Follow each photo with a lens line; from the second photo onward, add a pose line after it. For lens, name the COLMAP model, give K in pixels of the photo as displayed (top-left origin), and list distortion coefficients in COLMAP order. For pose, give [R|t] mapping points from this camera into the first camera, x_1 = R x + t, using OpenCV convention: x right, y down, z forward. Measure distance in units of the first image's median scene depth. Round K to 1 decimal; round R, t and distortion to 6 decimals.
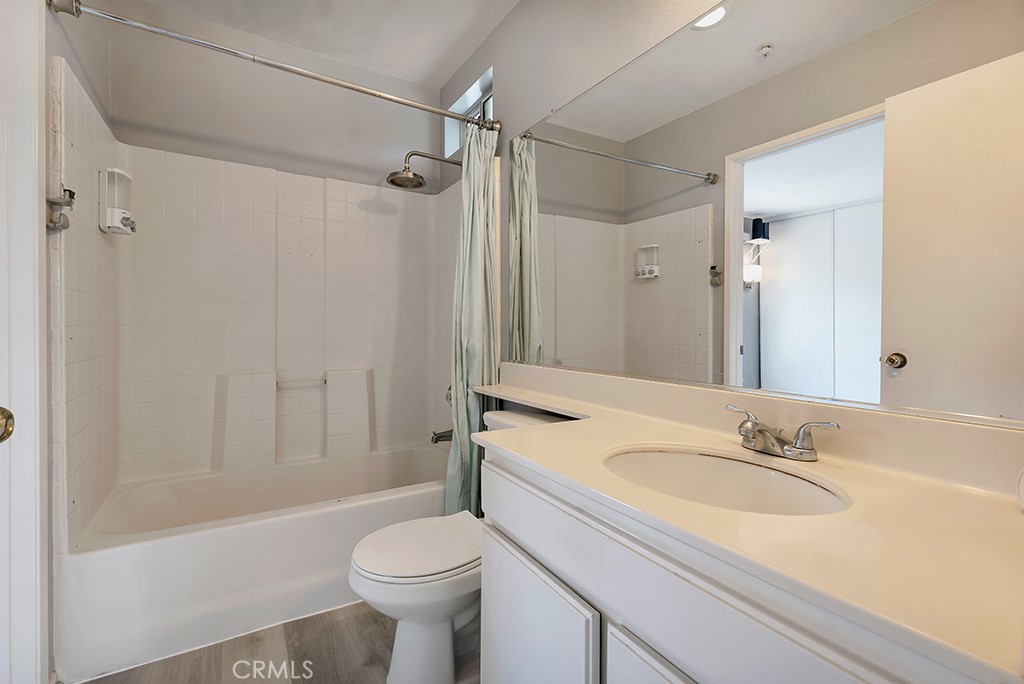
lens RADIAL K [[452.5, 0, 512.0], [0, 452.5, 342.0], [0, 0, 1]] dist [-0.000541, -0.000400]
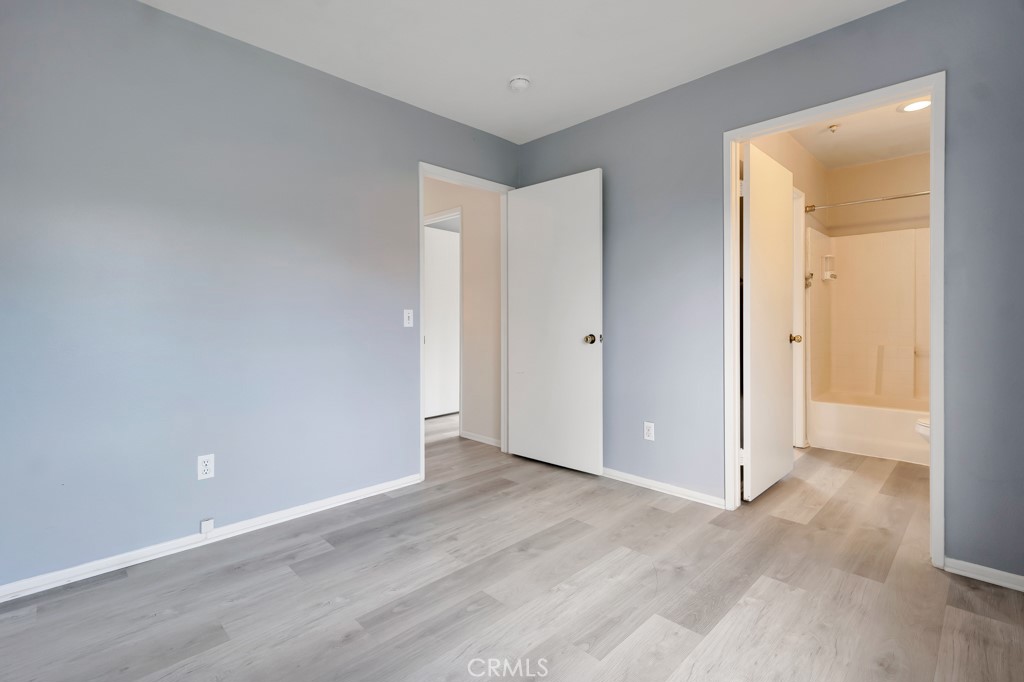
lens RADIAL K [[452.5, 0, 512.0], [0, 452.5, 341.0], [0, 0, 1]] dist [-0.000541, -0.000400]
pose [[0.210997, -0.000796, -0.977486, 1.144666], [-0.002318, 0.999996, -0.001315, 0.084820], [0.977484, 0.002543, 0.210994, -1.174831]]
